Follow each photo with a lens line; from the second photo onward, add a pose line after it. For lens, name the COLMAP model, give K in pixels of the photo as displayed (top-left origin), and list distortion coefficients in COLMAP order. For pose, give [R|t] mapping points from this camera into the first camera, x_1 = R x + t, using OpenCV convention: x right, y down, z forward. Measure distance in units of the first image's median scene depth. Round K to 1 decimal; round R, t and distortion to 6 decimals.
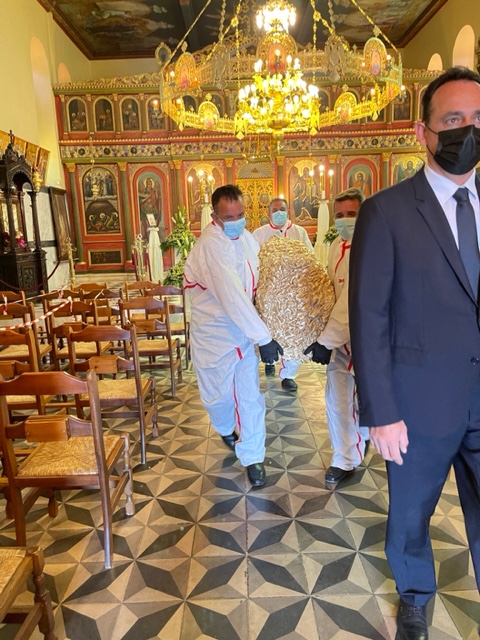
lens RADIAL K [[492.5, 0, 238.4], [0, 492.5, 320.8], [0, 0, 1]] dist [0.059061, -0.060872]
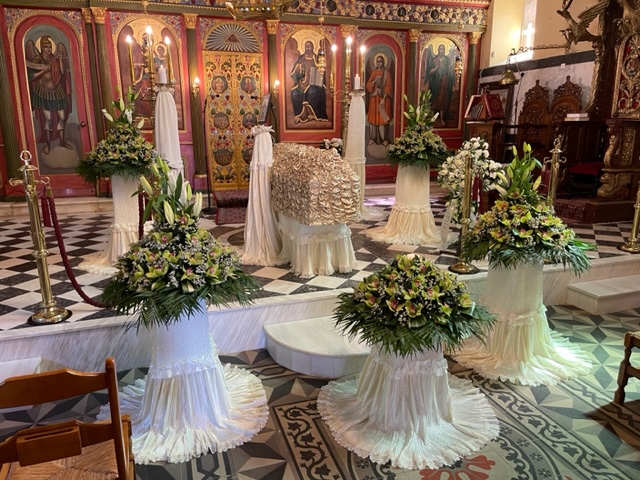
lens RADIAL K [[492.5, 0, 320.9], [0, 492.5, 241.5], [0, 0, 1]] dist [0.059061, -0.060872]
pose [[0.951573, -0.039182, 0.304915, -0.071725], [0.023573, 0.998224, 0.054706, -0.085388], [-0.306517, -0.044869, 0.950807, 0.391346]]
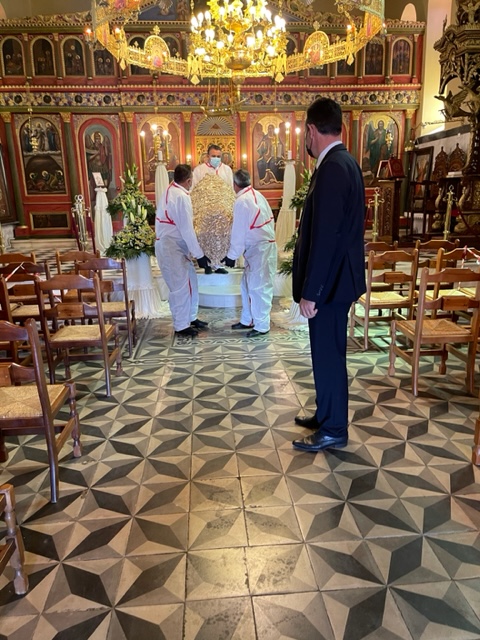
lens RADIAL K [[492.5, 0, 240.9], [0, 492.5, 321.0], [0, 0, 1]] dist [0.059061, -0.060872]
pose [[0.997046, -0.004487, 0.076679, 0.009816], [-0.000809, 0.997623, 0.068900, -0.010744], [-0.076805, -0.068759, 0.994672, 0.072040]]
